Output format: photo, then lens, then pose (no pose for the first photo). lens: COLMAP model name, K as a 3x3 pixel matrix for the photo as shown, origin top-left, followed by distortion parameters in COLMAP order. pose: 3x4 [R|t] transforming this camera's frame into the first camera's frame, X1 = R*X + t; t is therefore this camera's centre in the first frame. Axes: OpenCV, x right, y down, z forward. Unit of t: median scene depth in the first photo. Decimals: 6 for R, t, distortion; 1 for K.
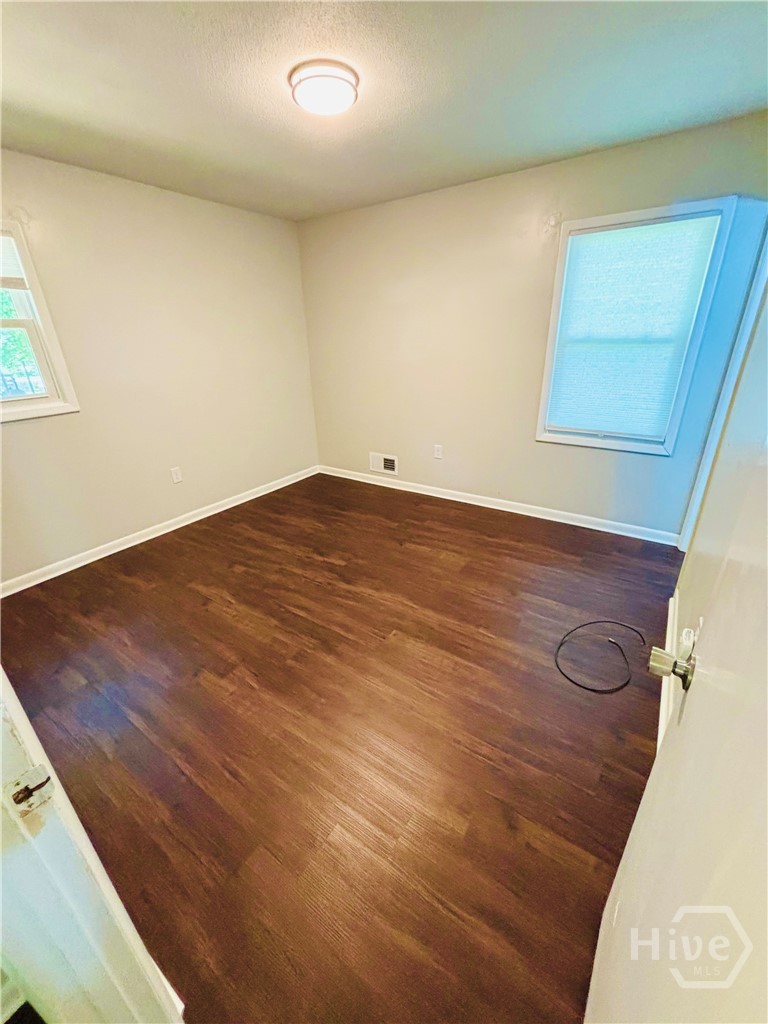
lens RADIAL K [[411.0, 0, 387.5], [0, 411.0, 512.8], [0, 0, 1]] dist [-0.001294, -0.000155]
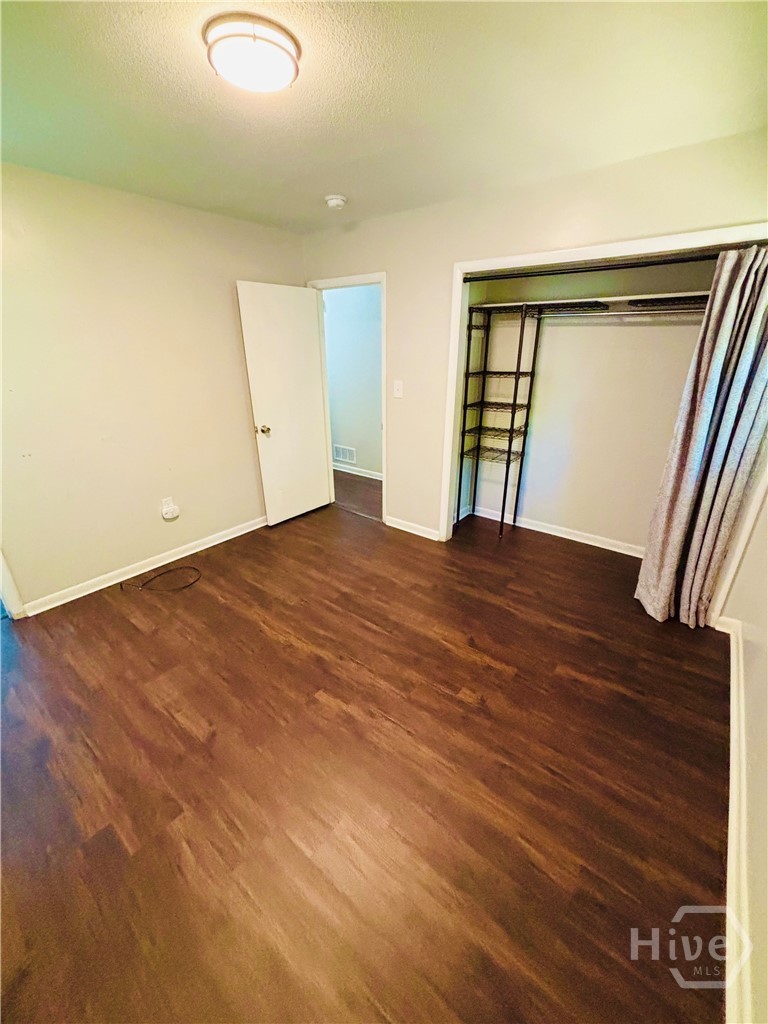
lens RADIAL K [[411.0, 0, 387.5], [0, 411.0, 512.8], [0, 0, 1]] dist [-0.001294, -0.000155]
pose [[-0.997576, -0.000364, 0.069581, -0.295218], [0.049056, 0.705519, 0.706991, -0.630941], [-0.049348, 0.708690, -0.703792, 1.379194]]
